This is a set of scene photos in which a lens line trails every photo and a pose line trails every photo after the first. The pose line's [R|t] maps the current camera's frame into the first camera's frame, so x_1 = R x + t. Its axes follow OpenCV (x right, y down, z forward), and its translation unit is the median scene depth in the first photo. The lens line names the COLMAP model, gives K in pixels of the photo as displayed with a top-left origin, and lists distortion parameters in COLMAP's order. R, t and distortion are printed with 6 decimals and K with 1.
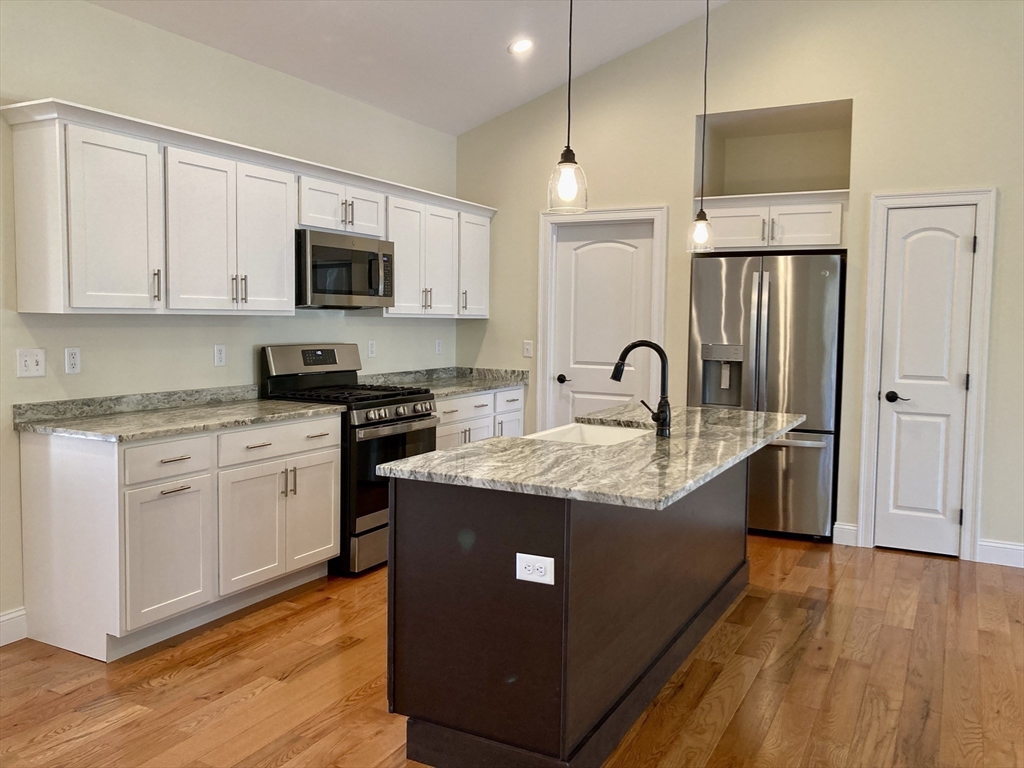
lens RADIAL K [[834.0, 0, 518.5], [0, 834.0, 373.4], [0, 0, 1]] dist [0.023859, 0.001726]
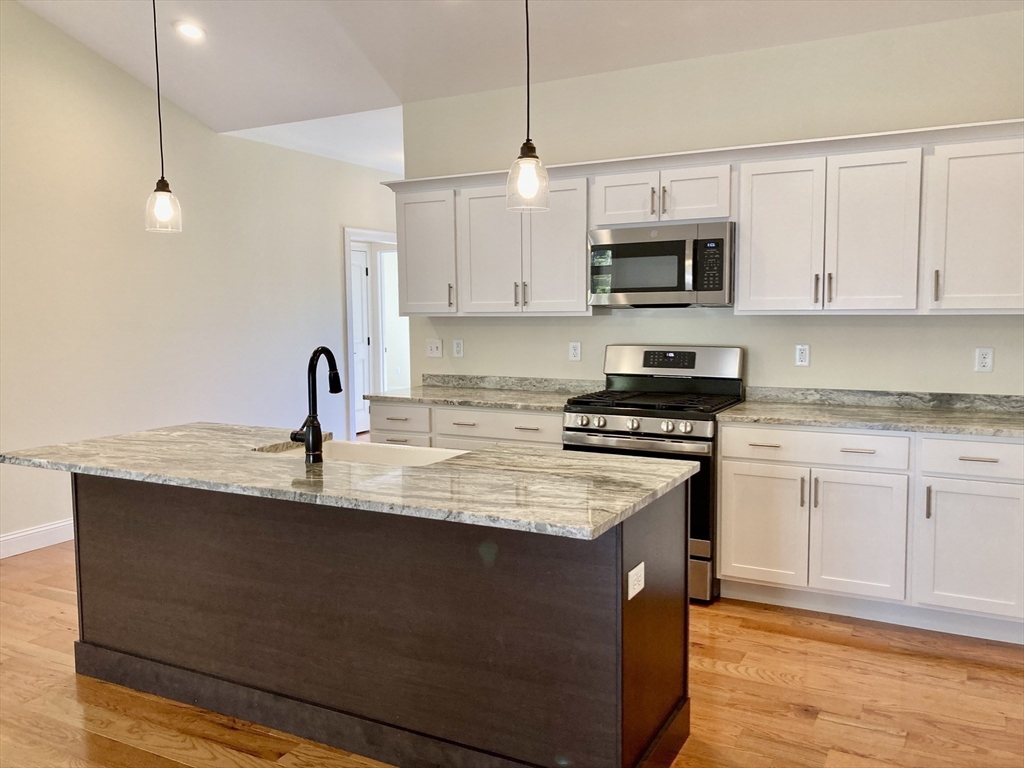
lens RADIAL K [[834.0, 0, 509.6], [0, 834.0, 378.9], [0, 0, 1]] dist [0.023859, 0.001726]
pose [[-0.006456, 0.073280, -0.997290, 0.689604], [-0.059199, 0.995534, 0.073534, -0.055631], [0.998225, 0.059513, -0.002089, 0.825274]]
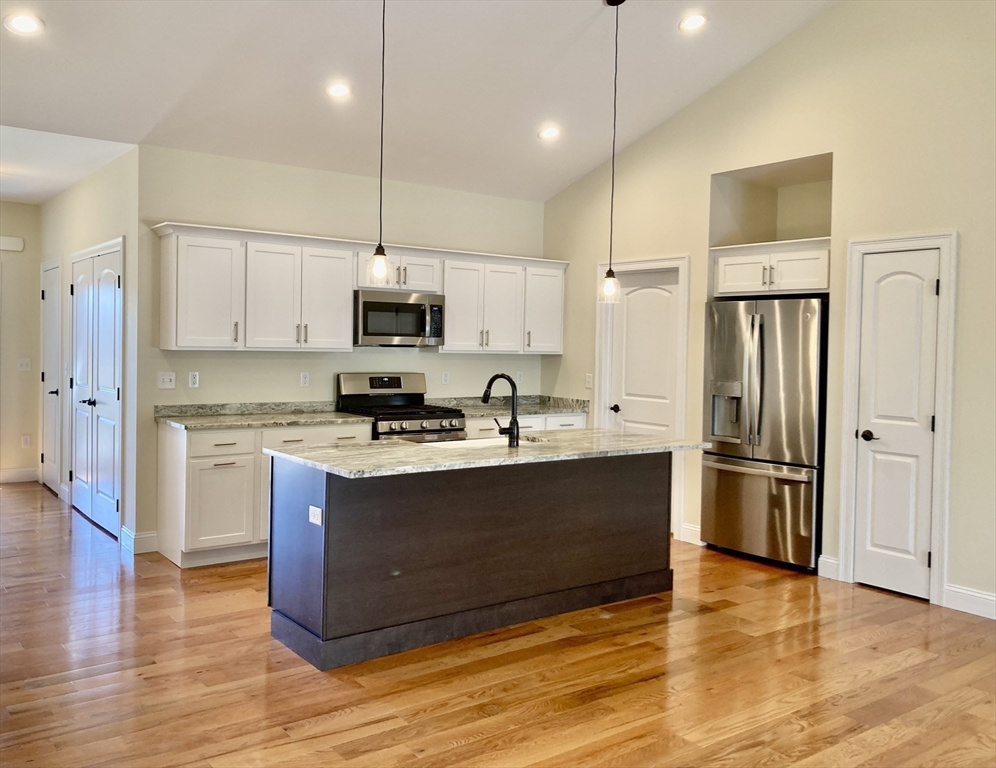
lens RADIAL K [[855.9, 0, 482.0], [0, 855.9, 358.8], [0, 0, 1]] dist [0.065102, -0.056284]
pose [[0.901689, 0.012505, -0.432204, 0.491492], [-0.036940, 0.998155, -0.048186, 0.002814], [0.430804, 0.059414, 0.900488, -0.168316]]
